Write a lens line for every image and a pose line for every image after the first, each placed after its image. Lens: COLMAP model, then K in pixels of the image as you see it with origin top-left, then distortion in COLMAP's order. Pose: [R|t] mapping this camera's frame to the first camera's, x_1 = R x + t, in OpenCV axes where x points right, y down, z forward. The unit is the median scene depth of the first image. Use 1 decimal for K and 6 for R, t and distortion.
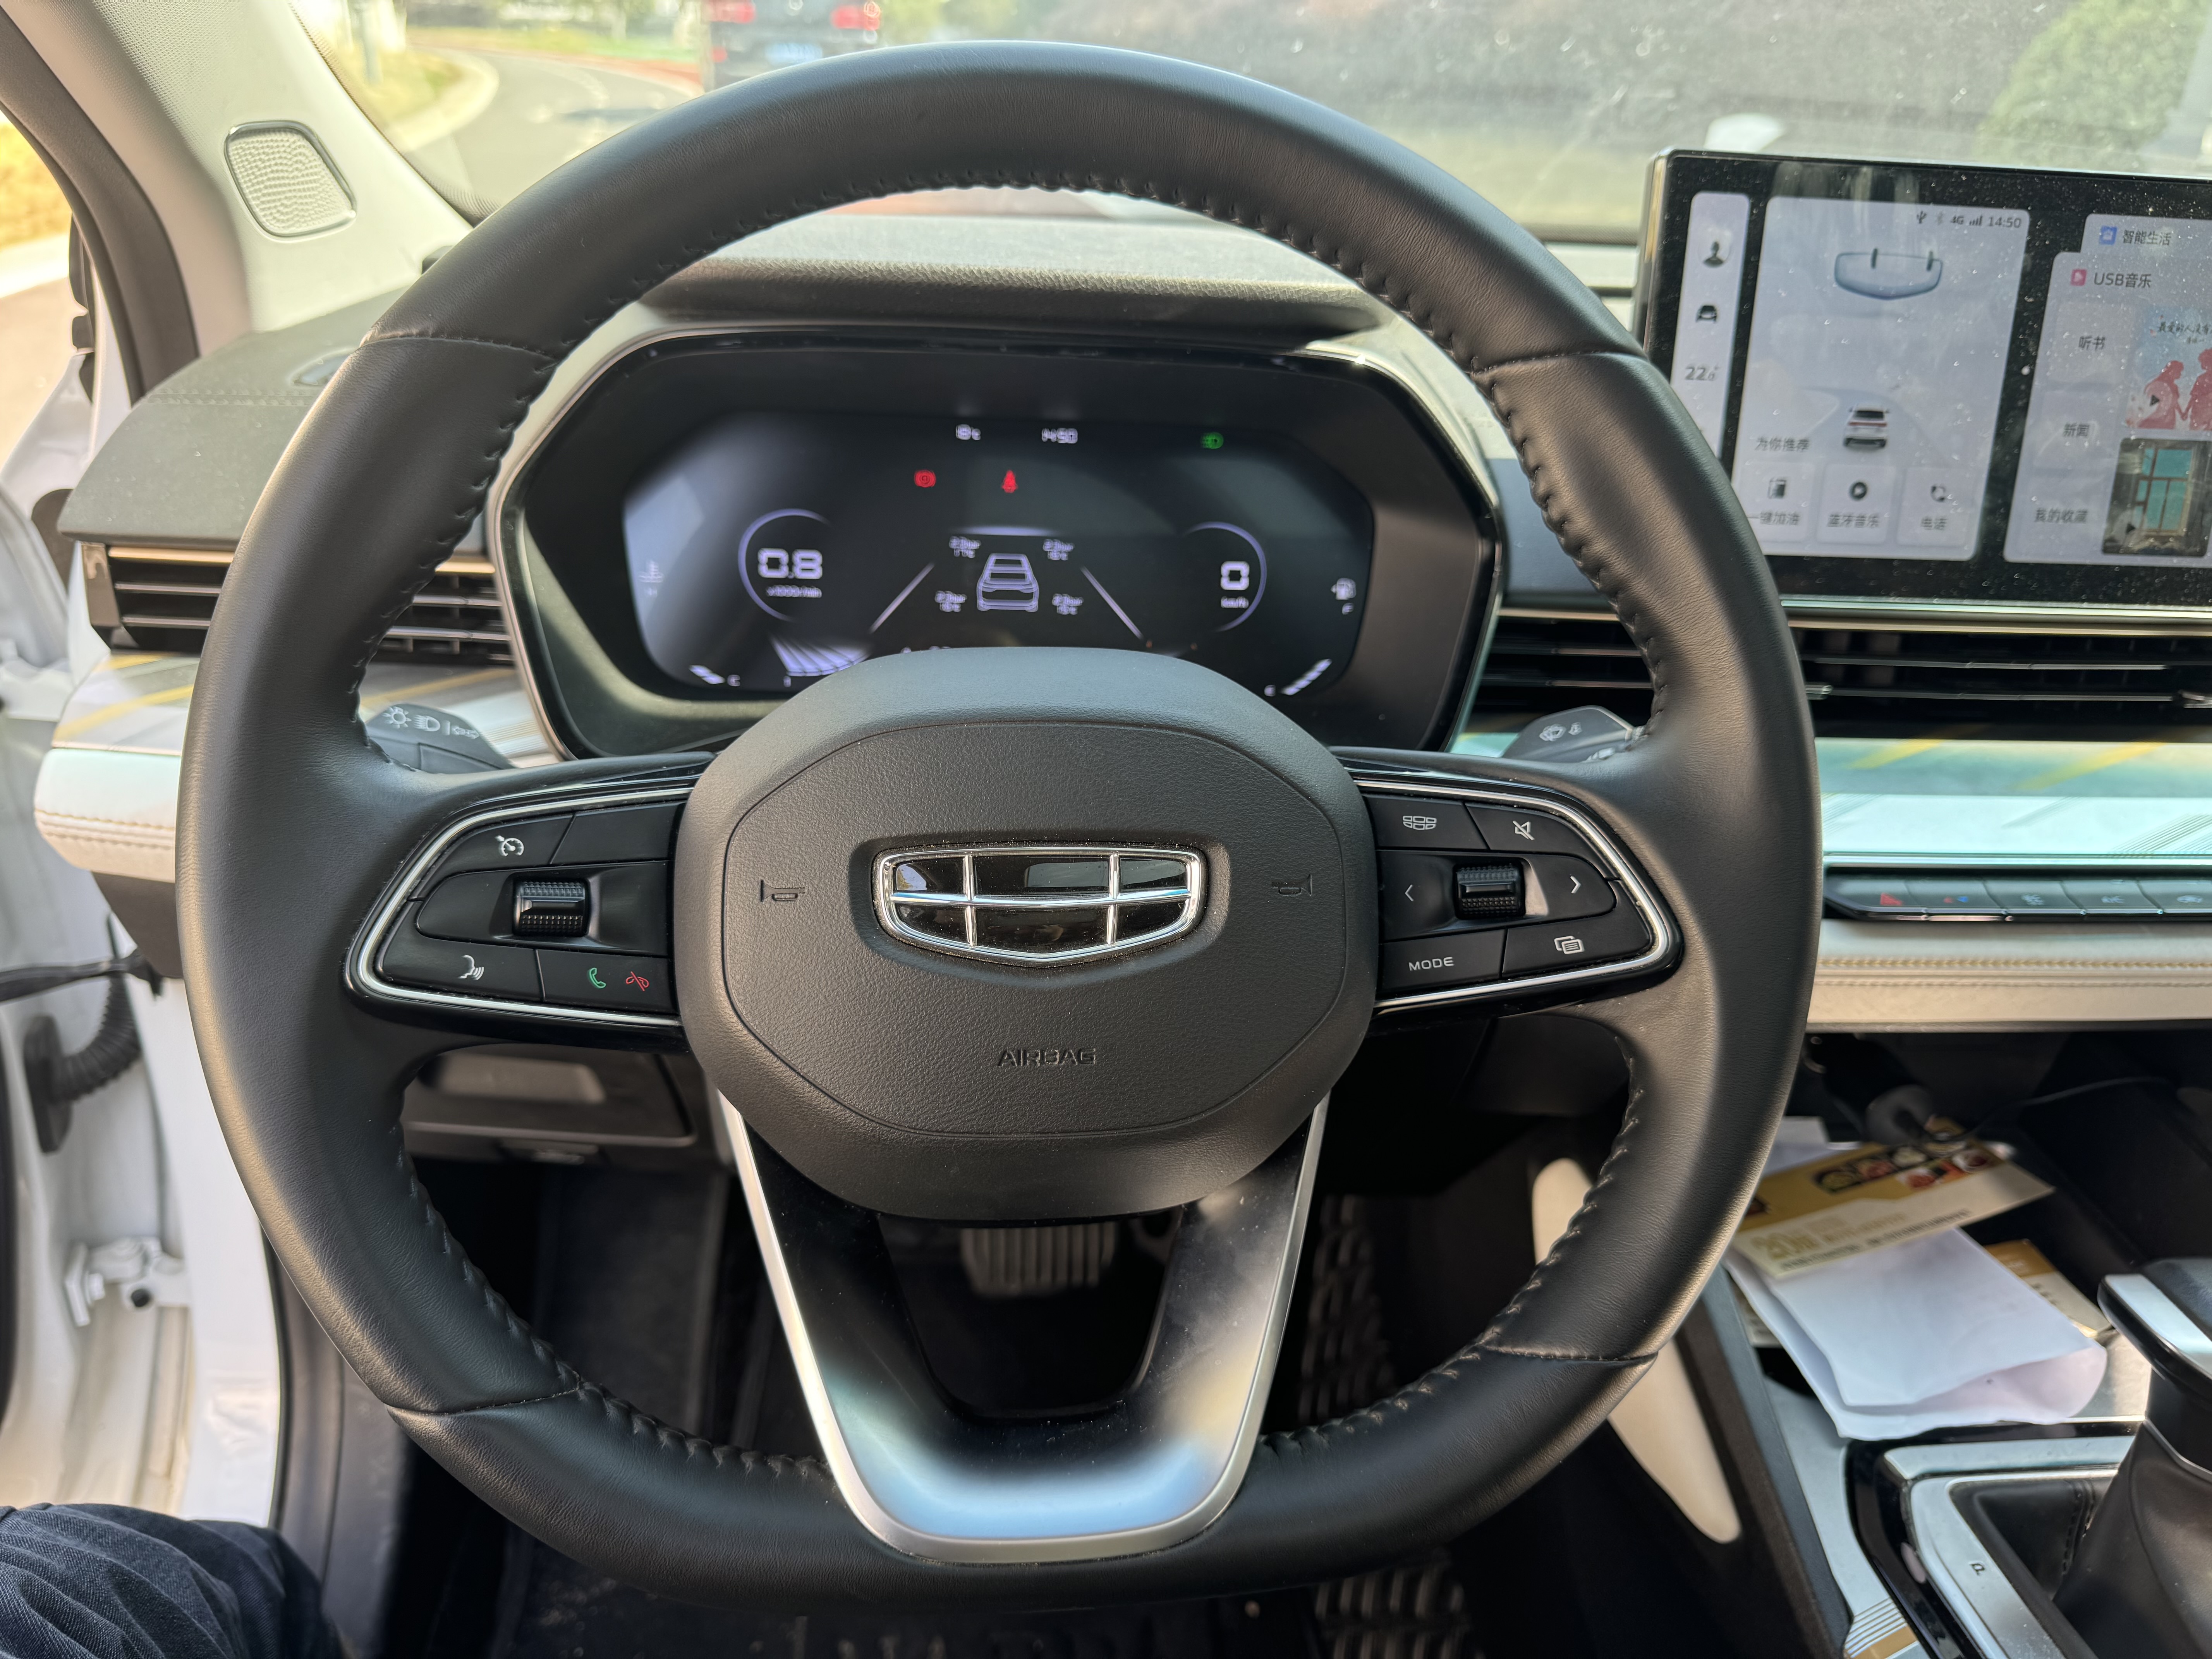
lens RADIAL K [[1547.8, 0, 1106.0], [0, 1547.8, 829.5], [0, 0, 1]] dist [0.065928, -0.136856]
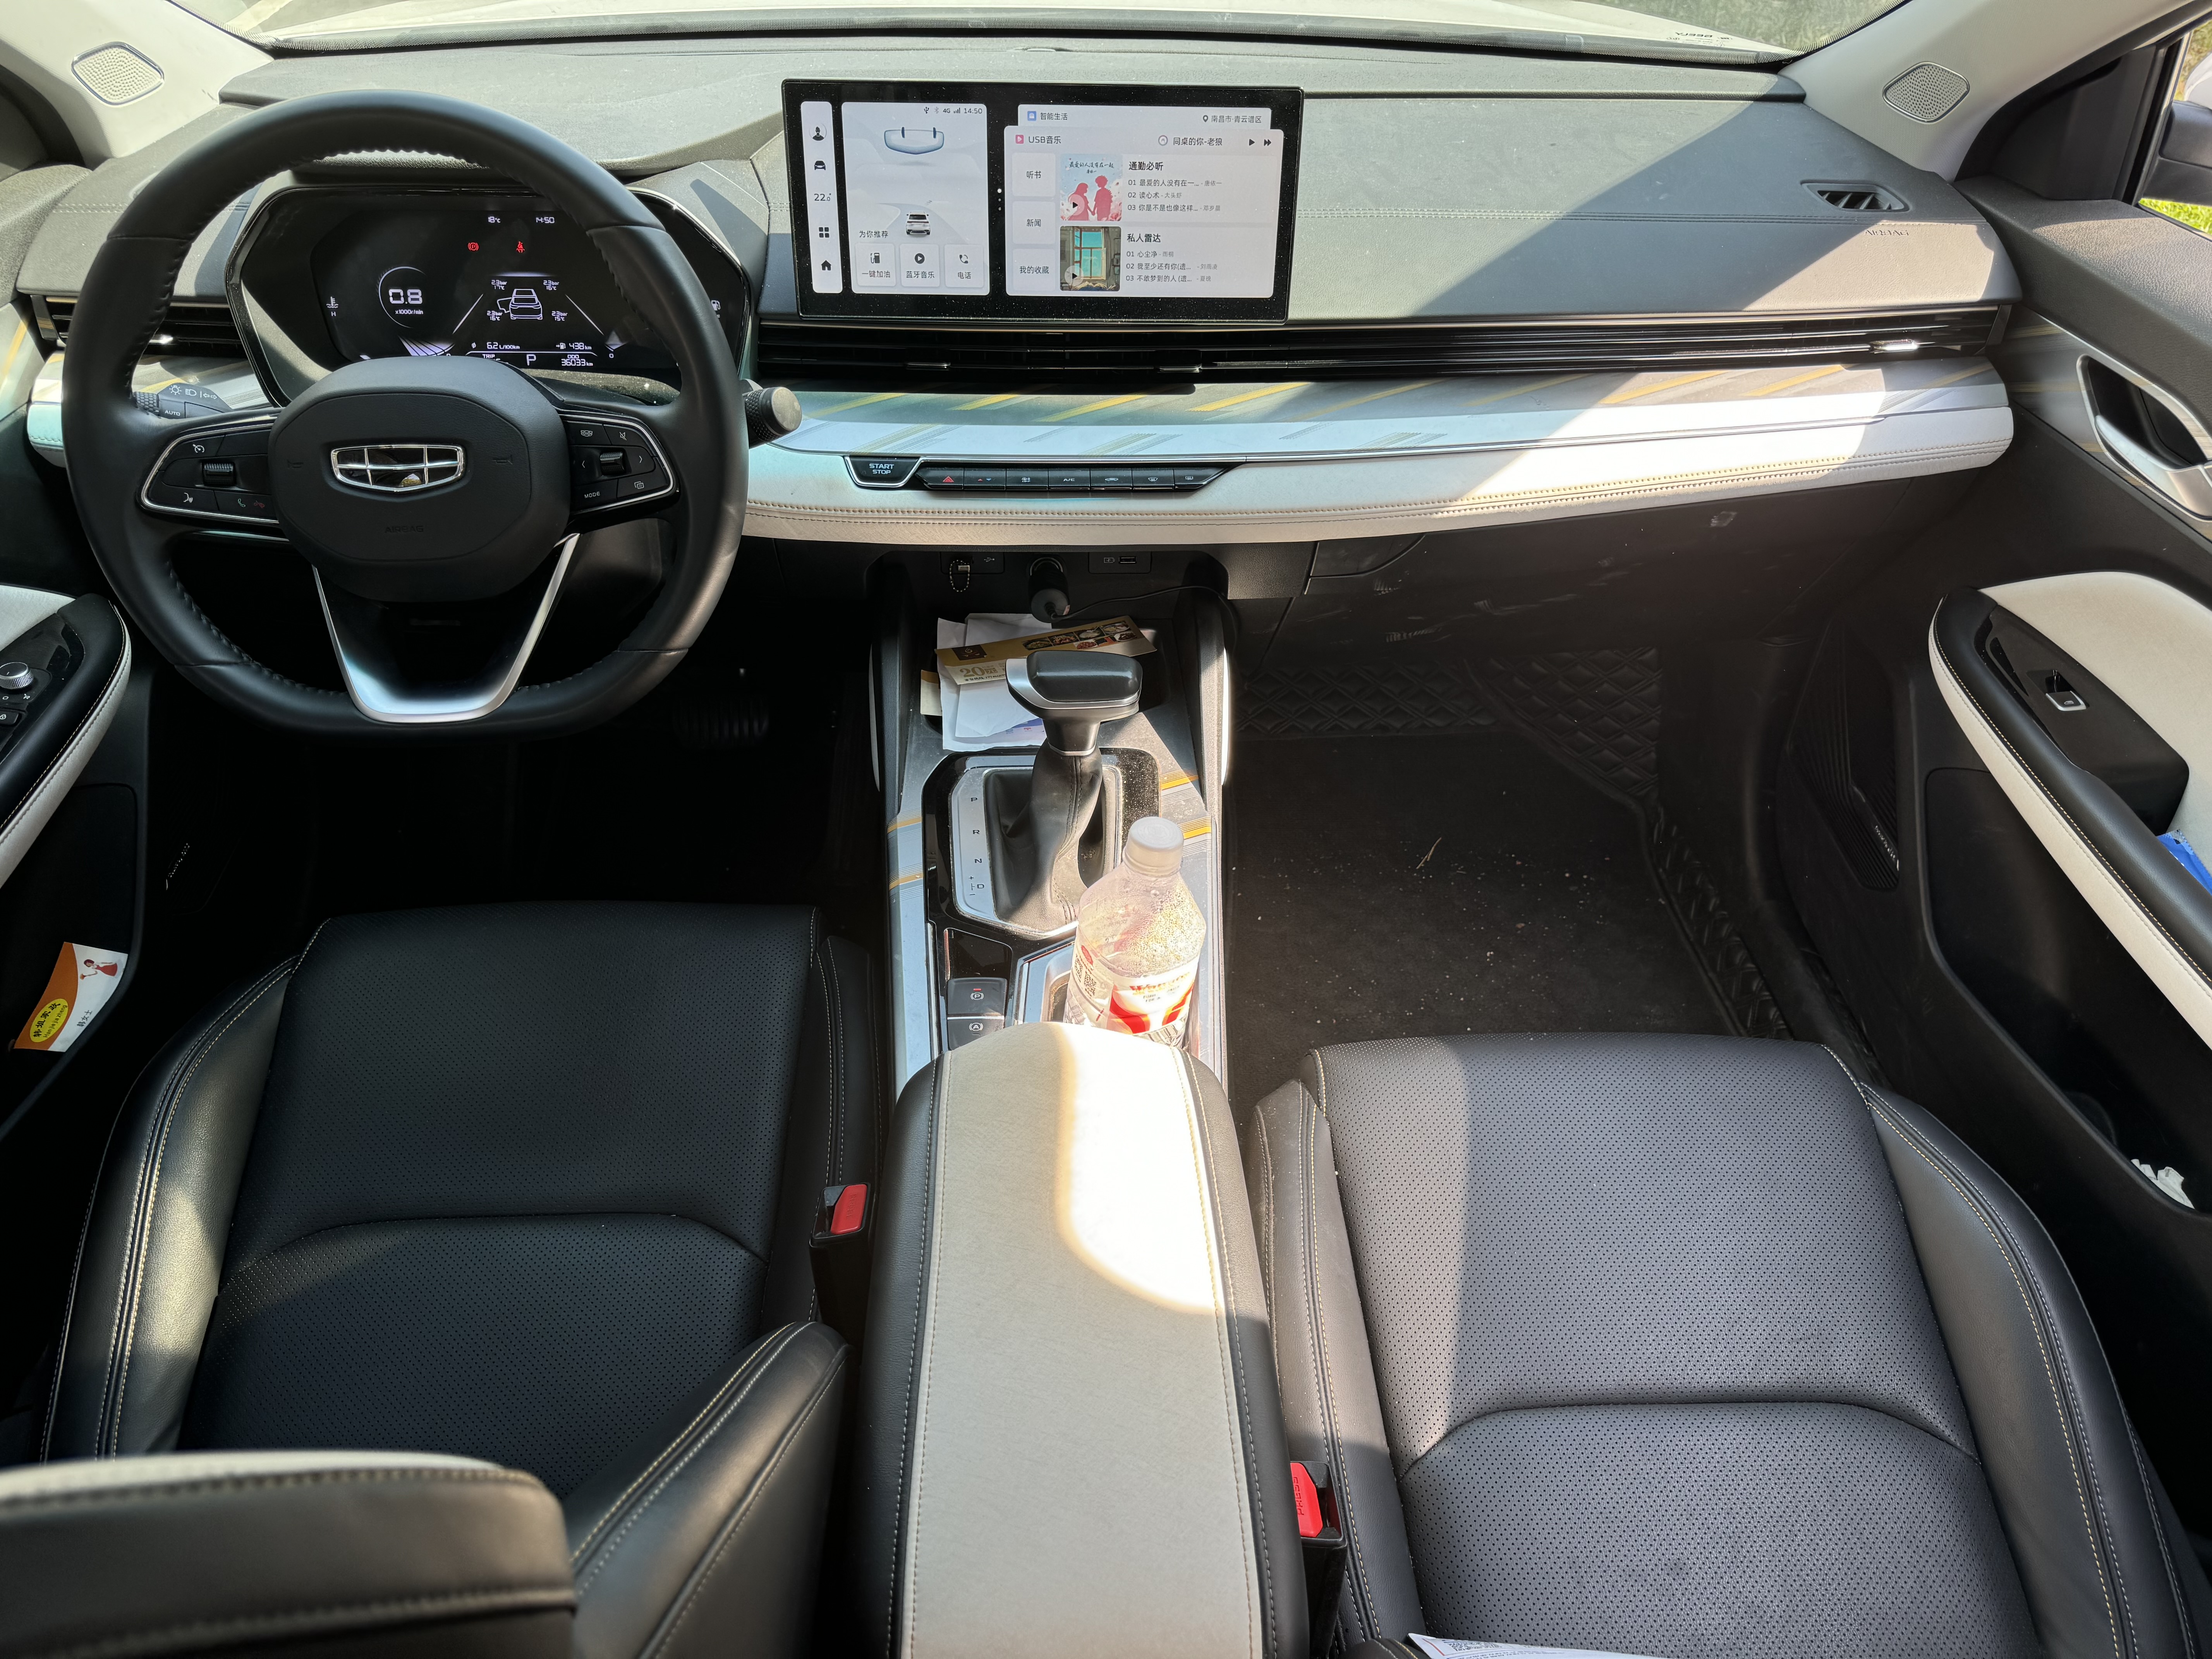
lens RADIAL K [[1546.2, 0, 1146.9], [0, 1546.2, 856.7], [0, 0, 1]] dist [-0.031816, 0.004631]
pose [[0.999537, 0.008329, -0.029260, 0.803682], [-0.000890, 0.969386, 0.245538, 0.030896], [0.030410, -0.245399, 0.968945, -0.981408]]
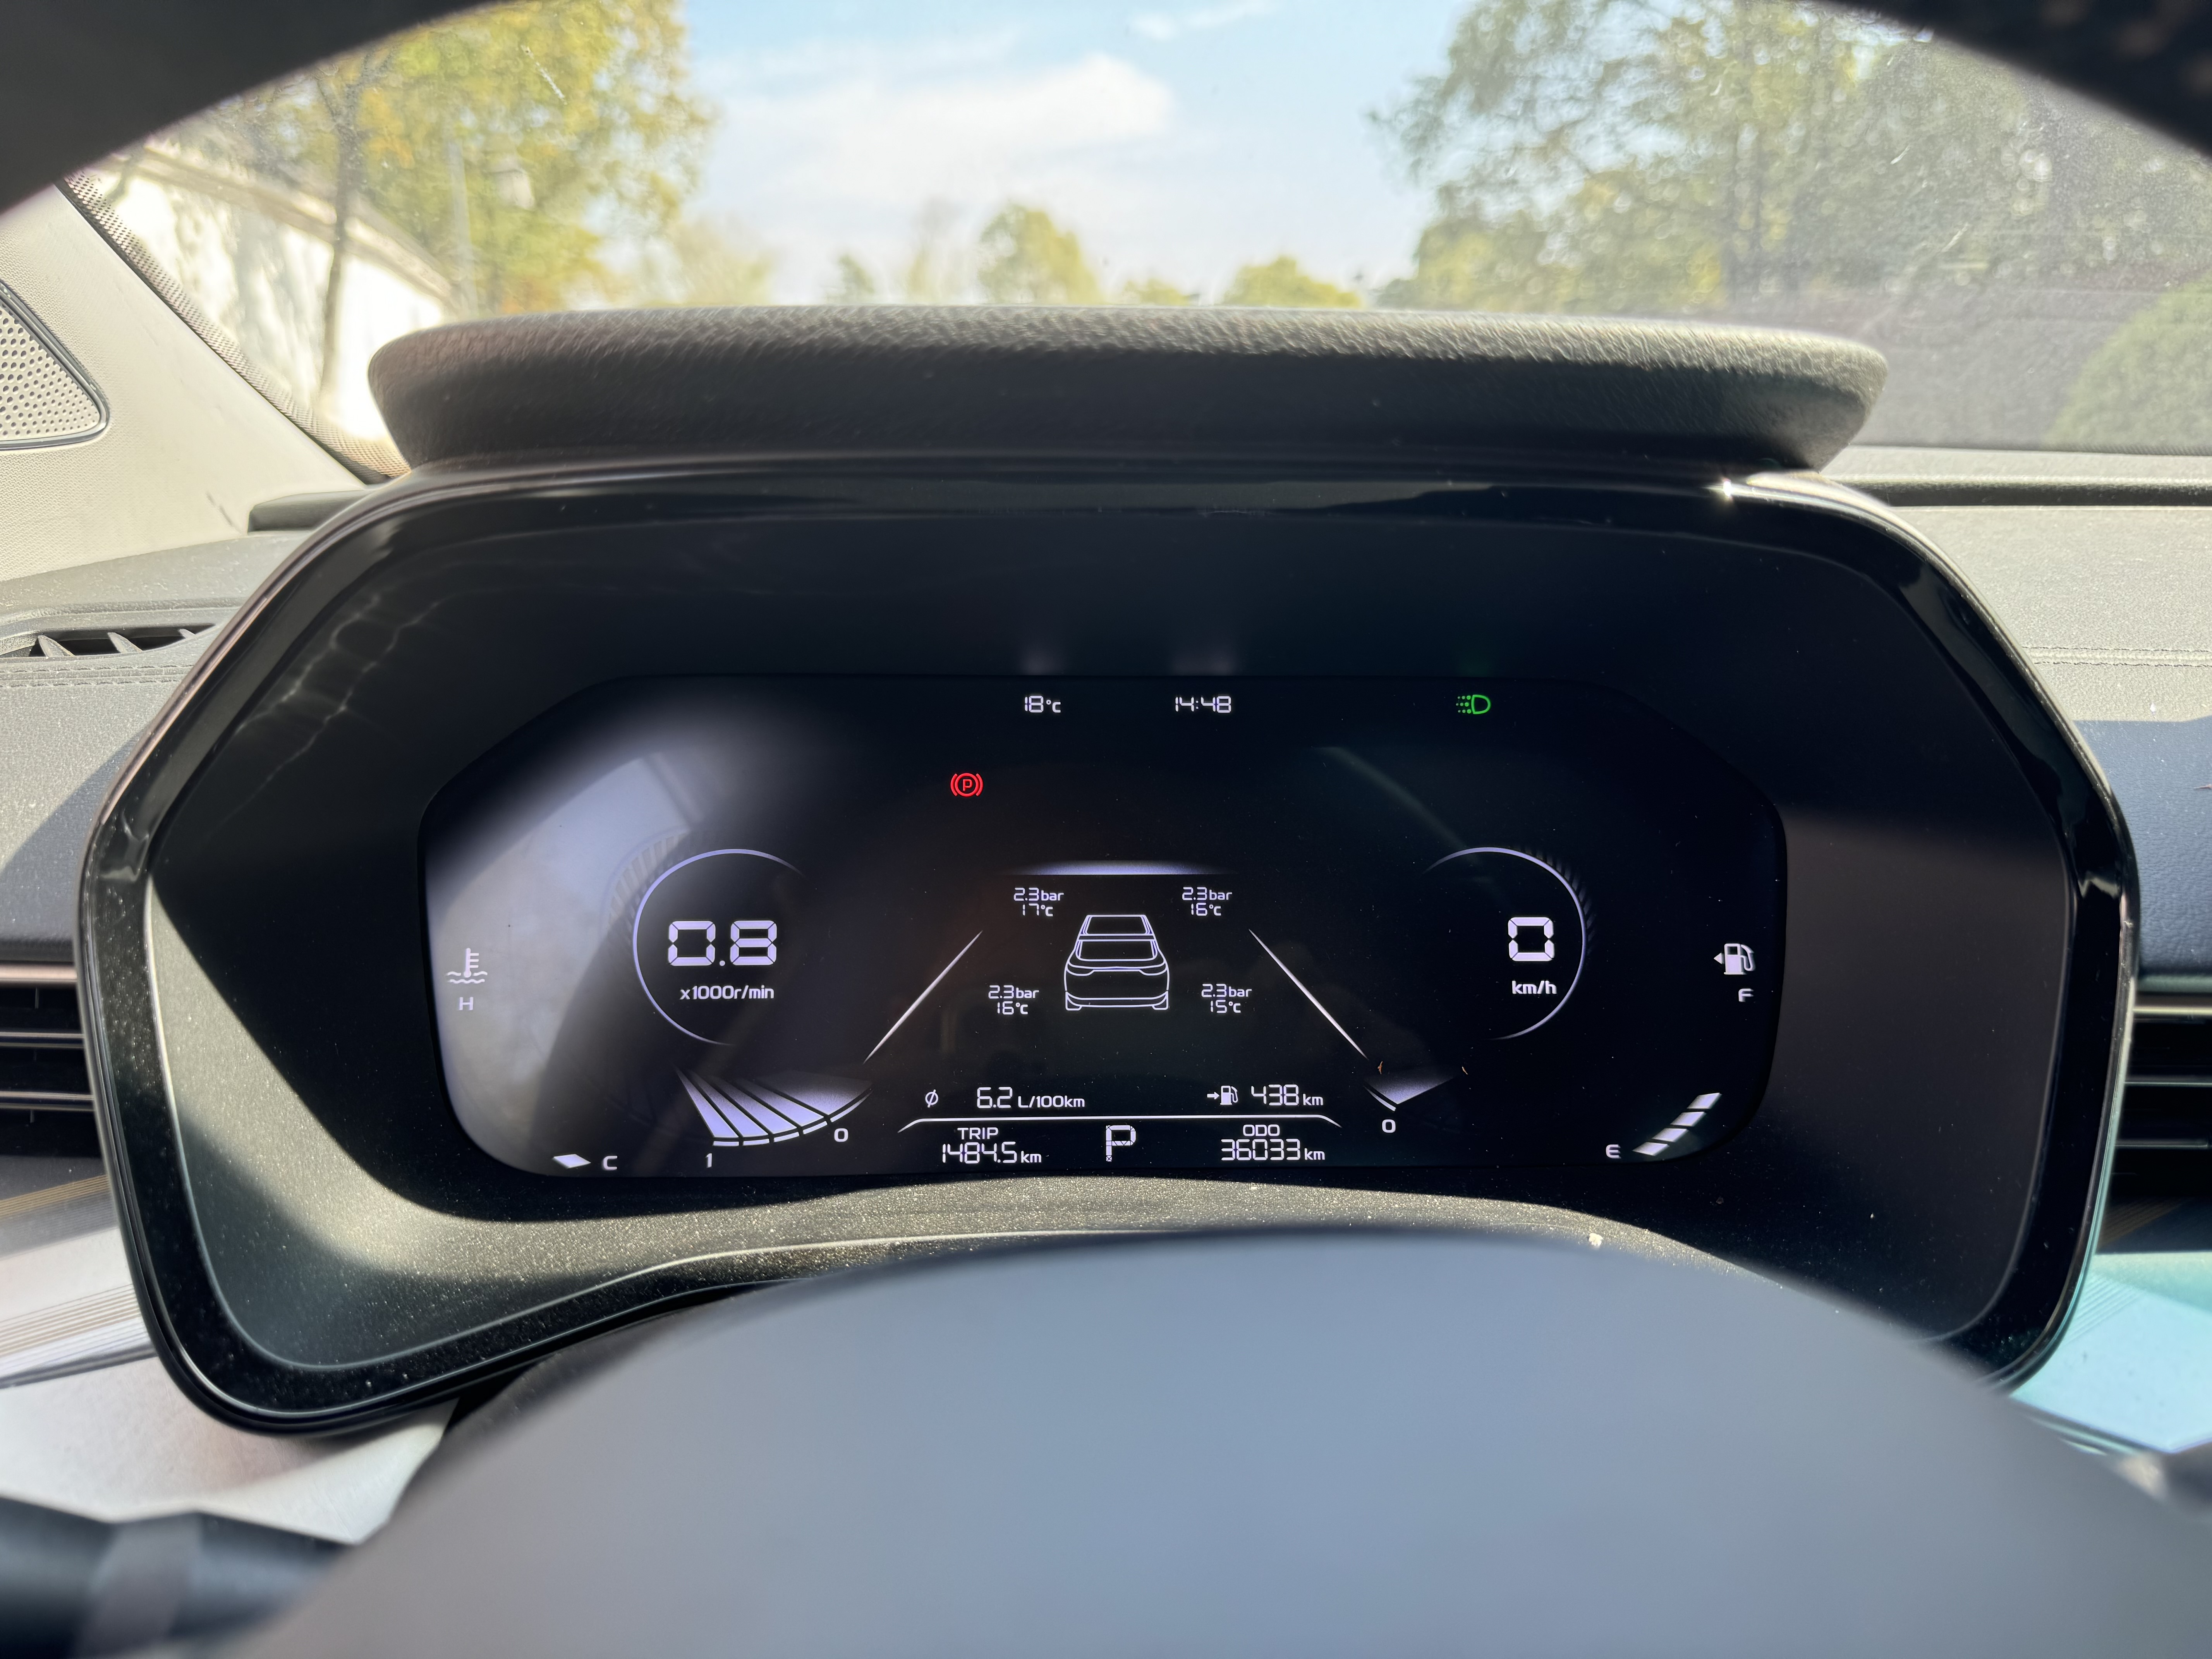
lens RADIAL K [[1513.5, 0, 1106.0], [0, 1513.5, 829.5], [0, 0, 1]] dist [0.097260, -0.126461]
pose [[0.998444, -0.031118, -0.046273, -0.044940], [0.020436, 0.976274, -0.215572, -0.098834], [0.051883, 0.214291, 0.975391, 0.514501]]
